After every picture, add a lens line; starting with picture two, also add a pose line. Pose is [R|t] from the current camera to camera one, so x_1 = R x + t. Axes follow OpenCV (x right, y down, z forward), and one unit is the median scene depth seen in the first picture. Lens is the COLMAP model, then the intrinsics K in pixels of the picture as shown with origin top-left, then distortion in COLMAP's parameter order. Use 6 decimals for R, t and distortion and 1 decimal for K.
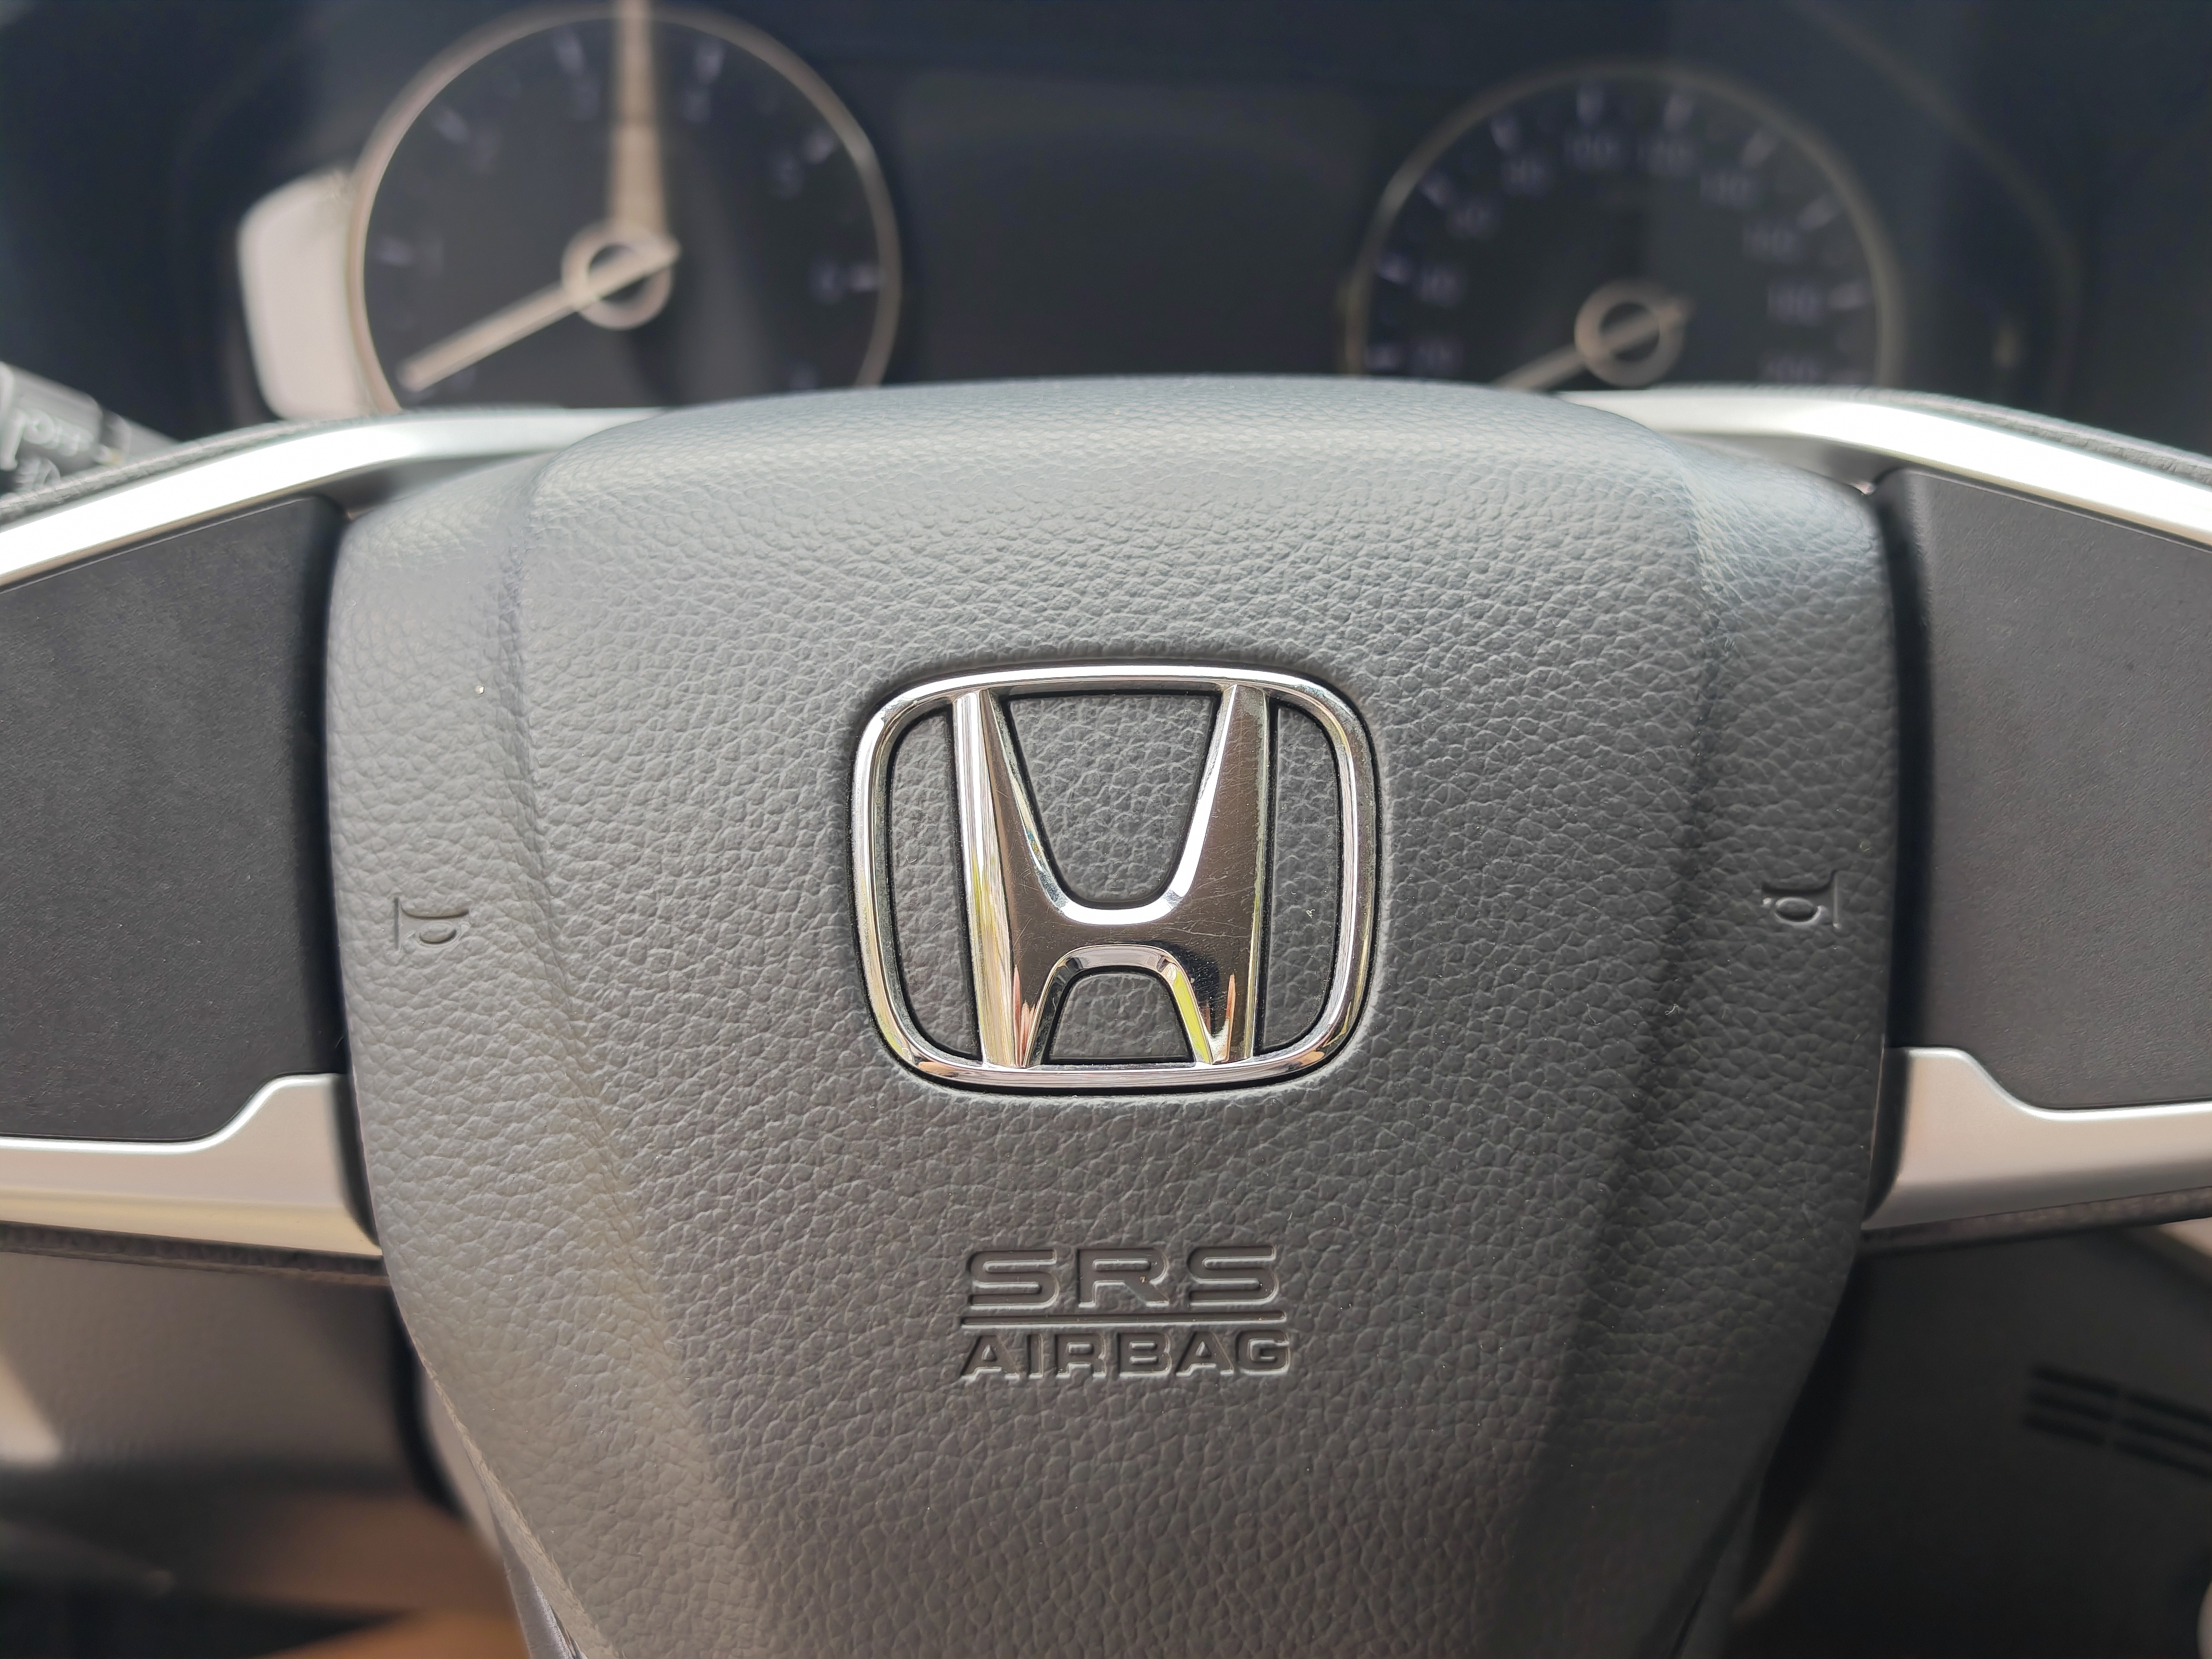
lens RADIAL K [[3053.6, 0, 1125.6], [0, 3053.6, 825.1], [0, 0, 1]] dist [0.020871, 0.000000]
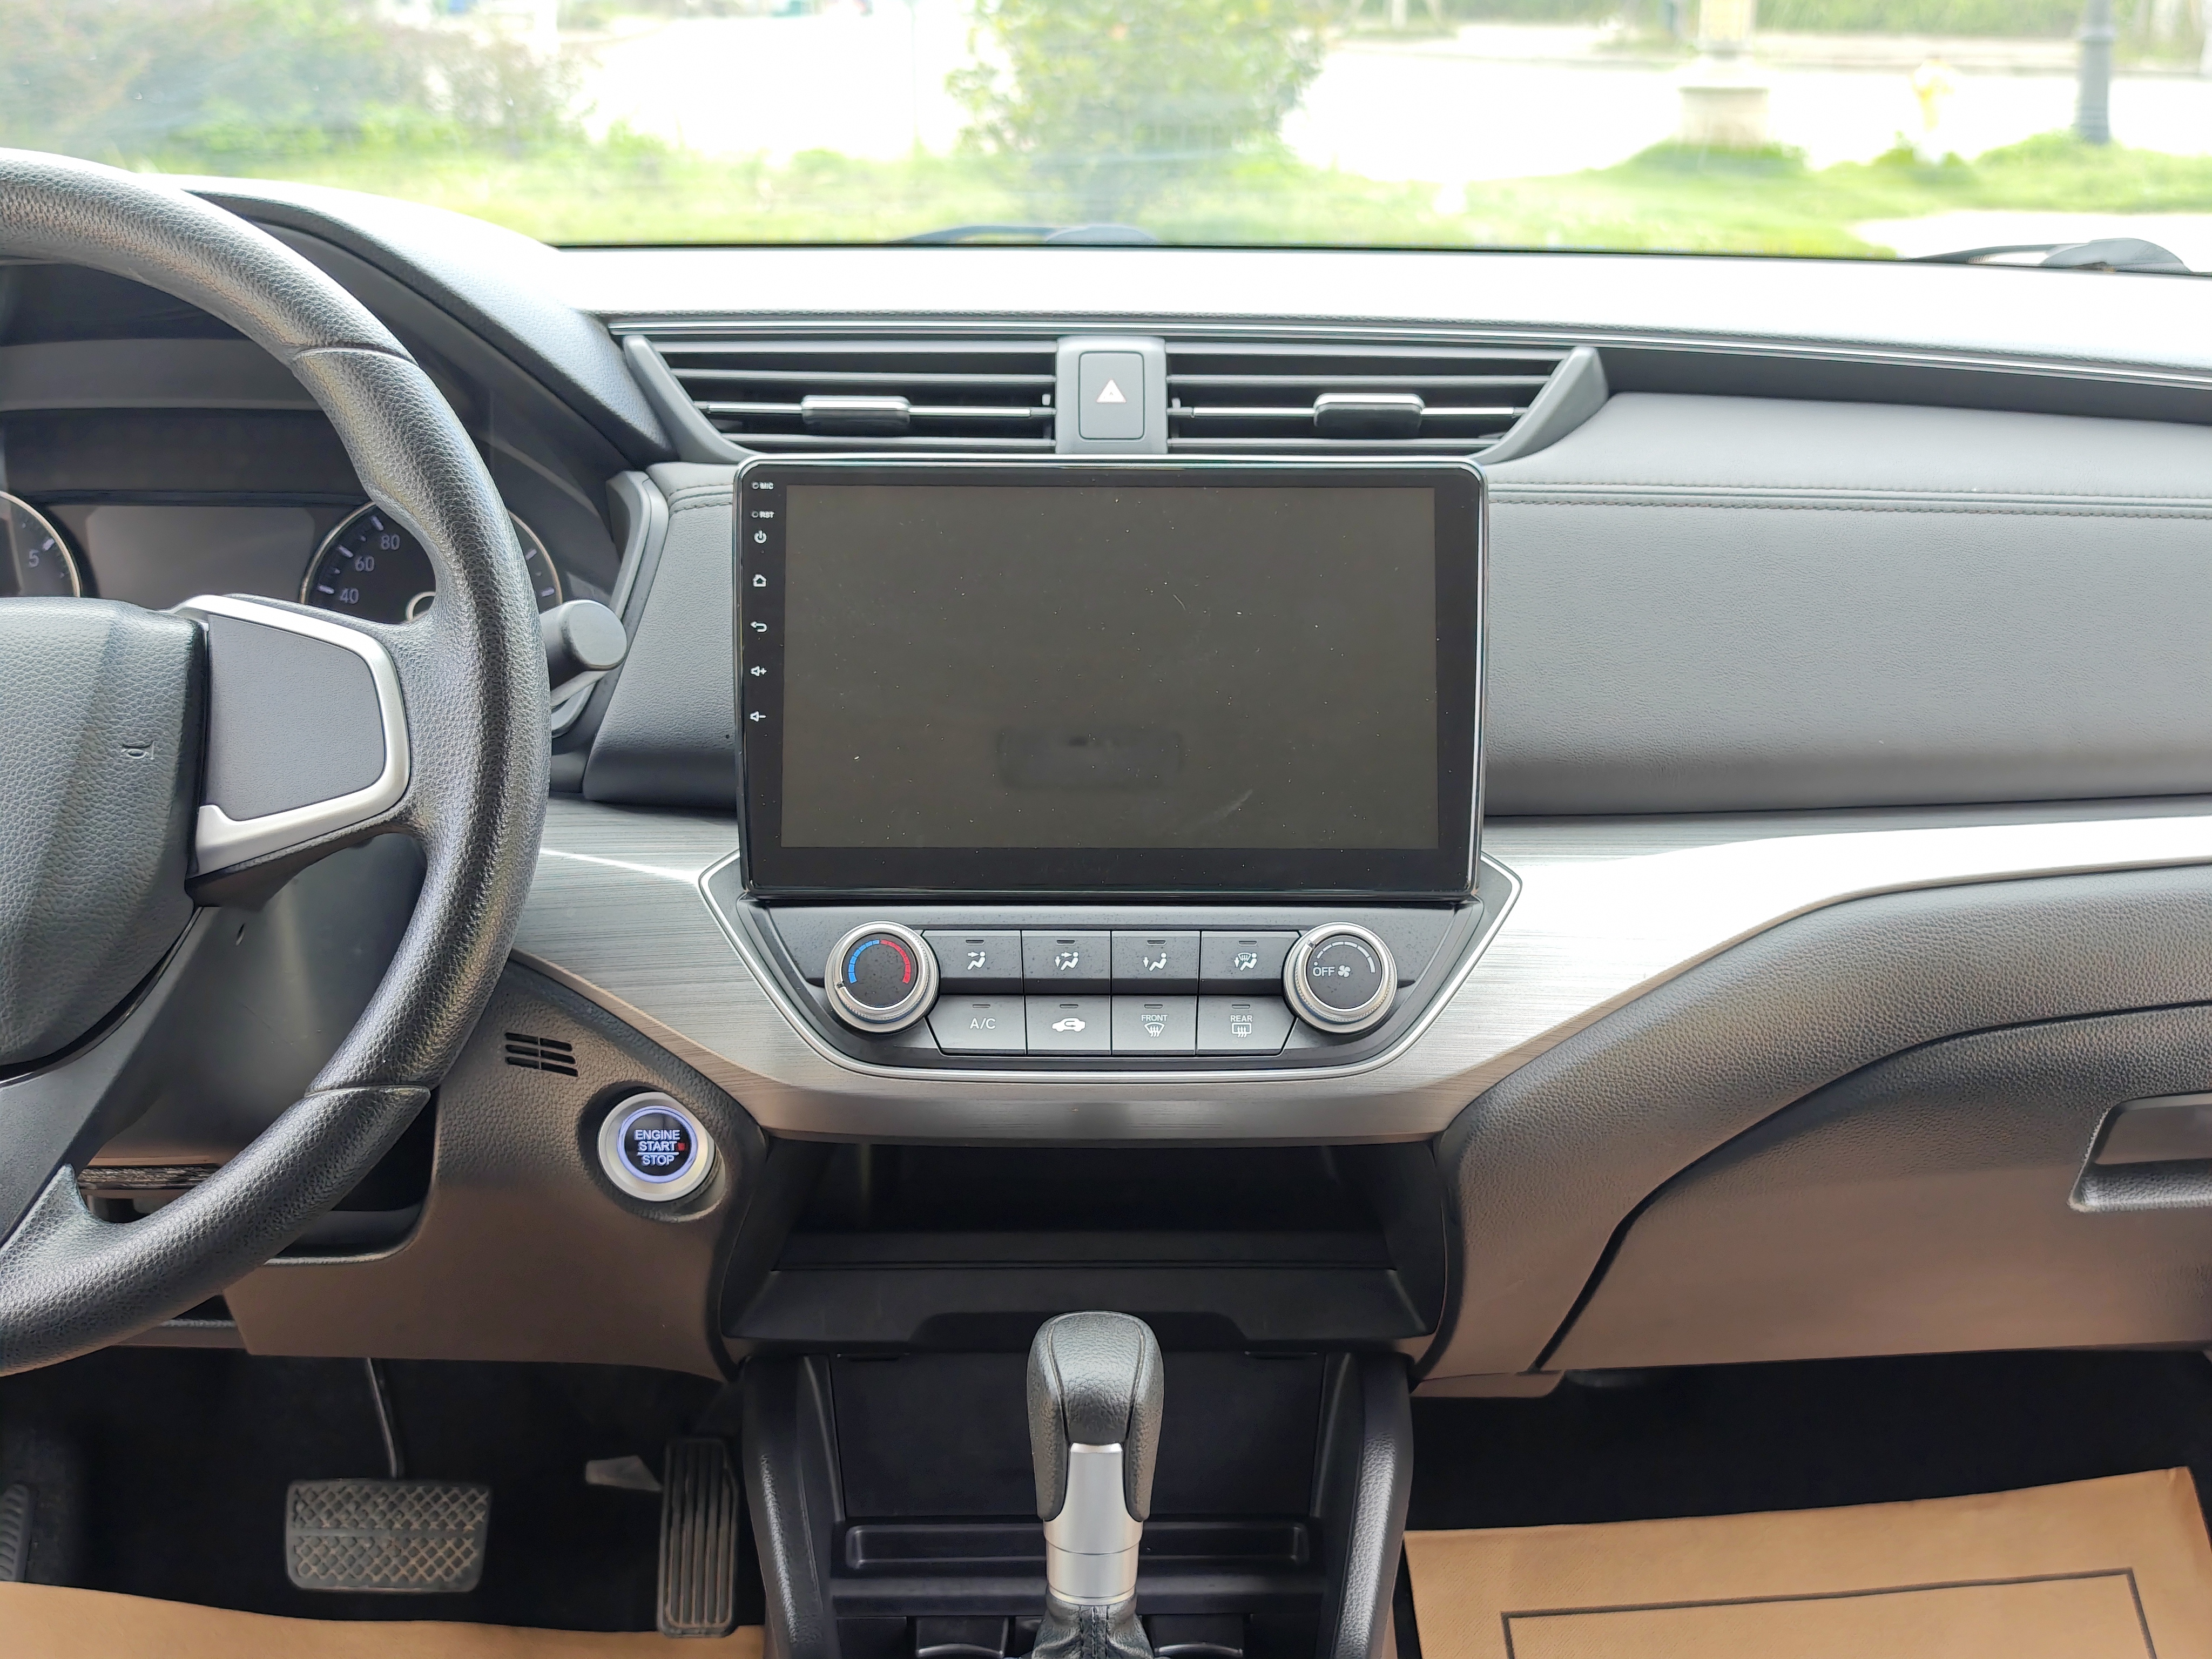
lens RADIAL K [[3053.6, 0, 1117.0], [0, 3053.6, 828.0], [0, 0, 1]] dist [0.020871, 0.000000]
pose [[0.998727, -0.050411, -0.001775, 1.209117], [0.049638, 0.988461, -0.143112, 0.592603], [0.008969, 0.142842, 0.989705, -2.014342]]
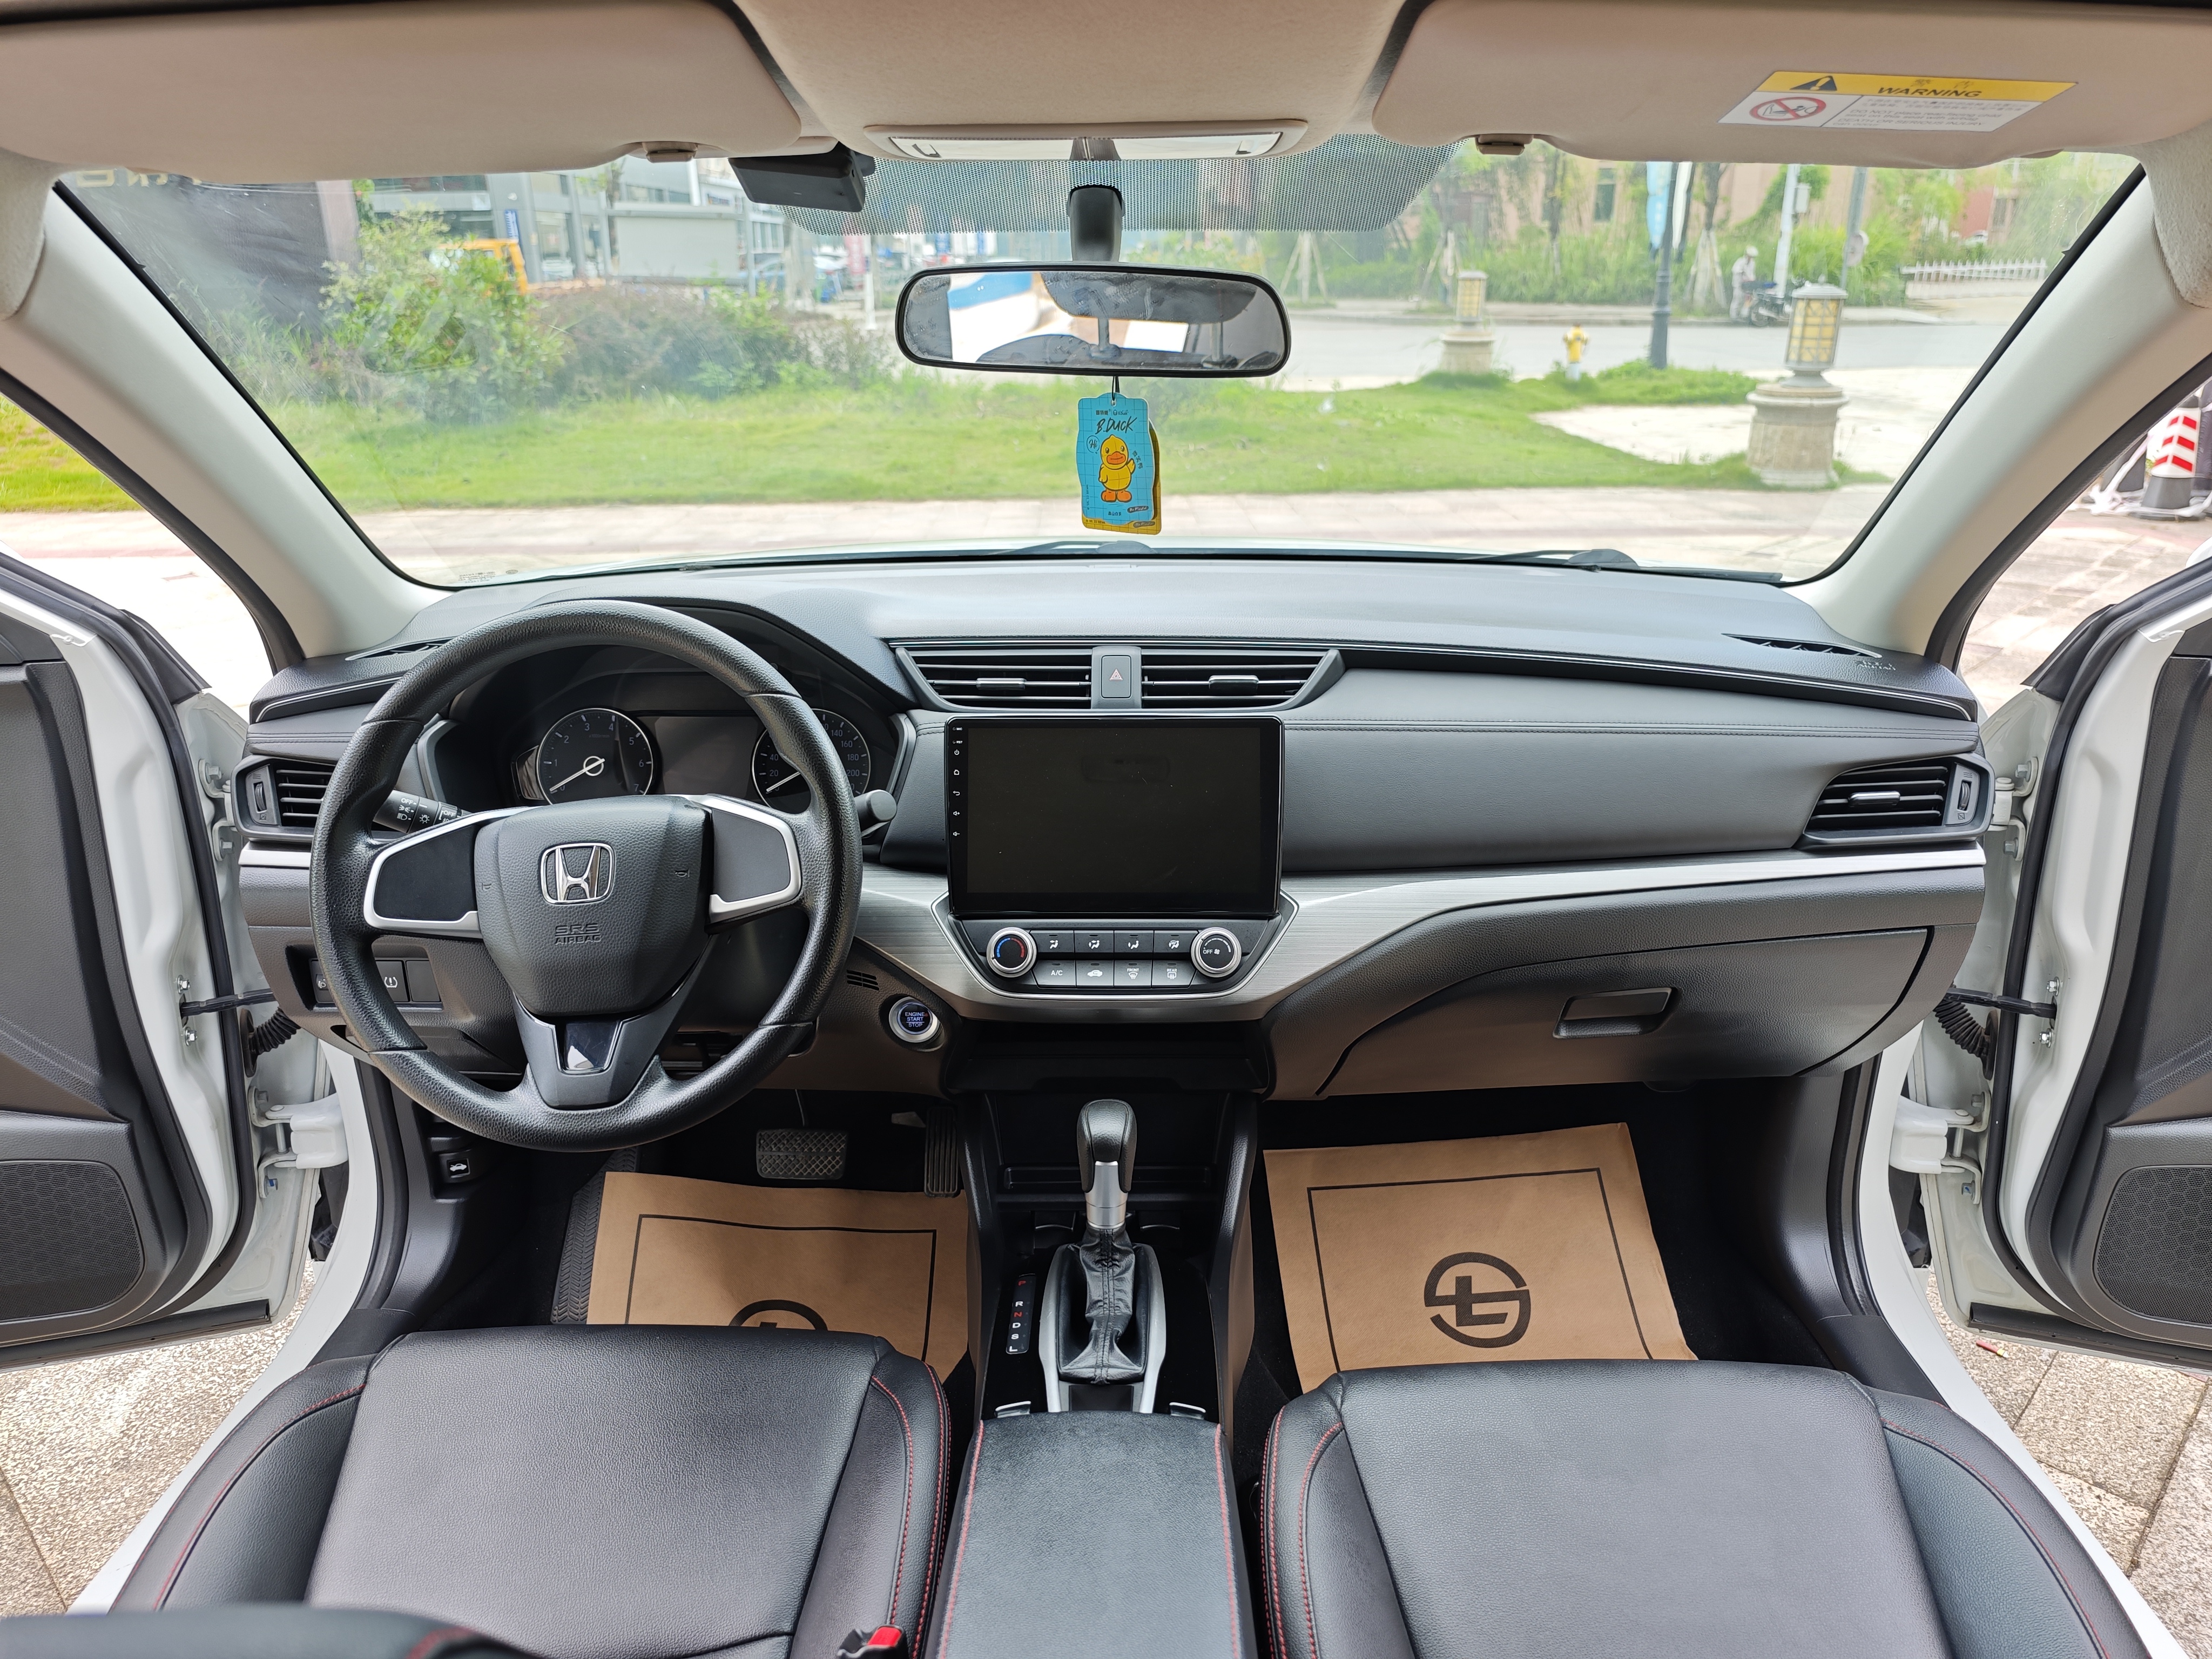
lens RADIAL K [[1529.3, 0, 1116.8], [0, 1529.3, 829.8], [0, 0, 1]] dist [0.006808, -0.005731]
pose [[0.997883, -0.053355, -0.037192, 1.355763], [0.050941, 0.996708, -0.063074, 0.202588], [0.040435, 0.061046, 0.997316, -2.461243]]
